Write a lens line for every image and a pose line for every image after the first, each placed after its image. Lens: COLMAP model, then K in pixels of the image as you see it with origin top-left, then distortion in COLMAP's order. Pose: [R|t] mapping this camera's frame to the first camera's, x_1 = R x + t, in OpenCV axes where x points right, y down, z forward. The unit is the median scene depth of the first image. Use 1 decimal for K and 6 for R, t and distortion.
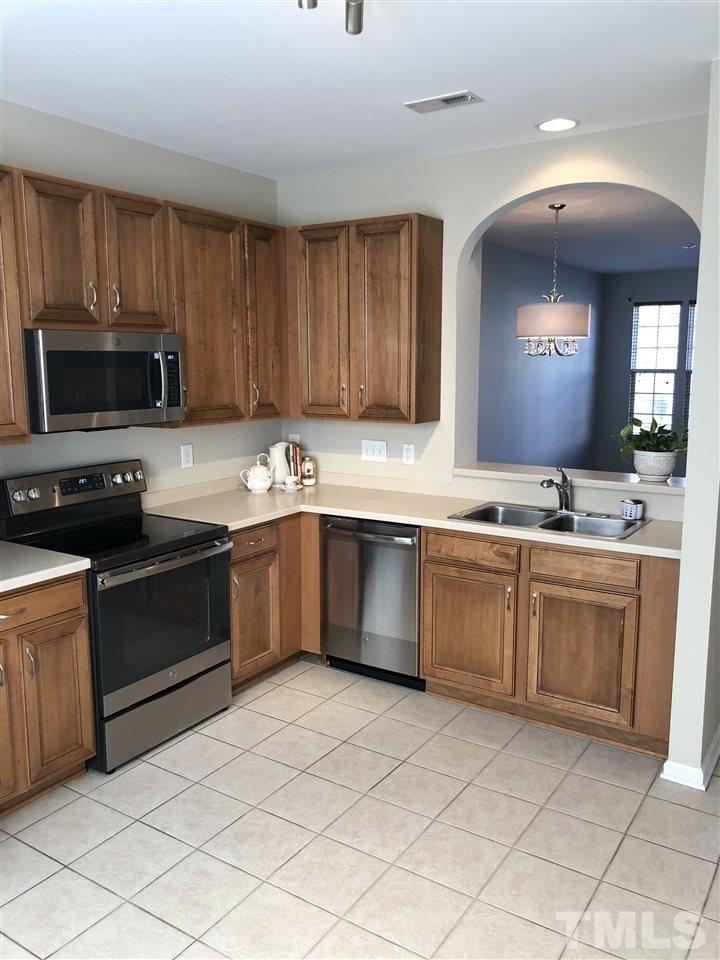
lens RADIAL K [[785.7, 0, 360.1], [0, 785.7, 482.5], [0, 0, 1]] dist [0.031956, -0.038255]
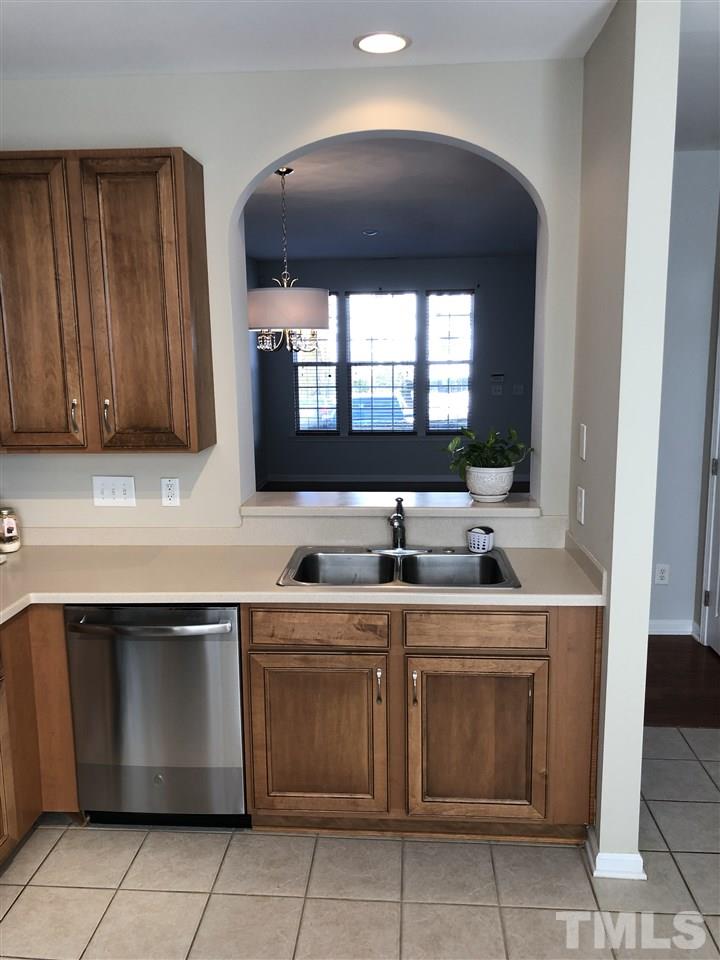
lens RADIAL K [[785.7, 0, 355.4], [0, 785.7, 477.9], [0, 0, 1]] dist [0.031956, -0.038255]
pose [[0.872431, -0.089280, 0.480513, -0.155357], [0.086275, 0.995867, 0.028390, -0.063779], [-0.481061, 0.016688, 0.876528, 0.338351]]
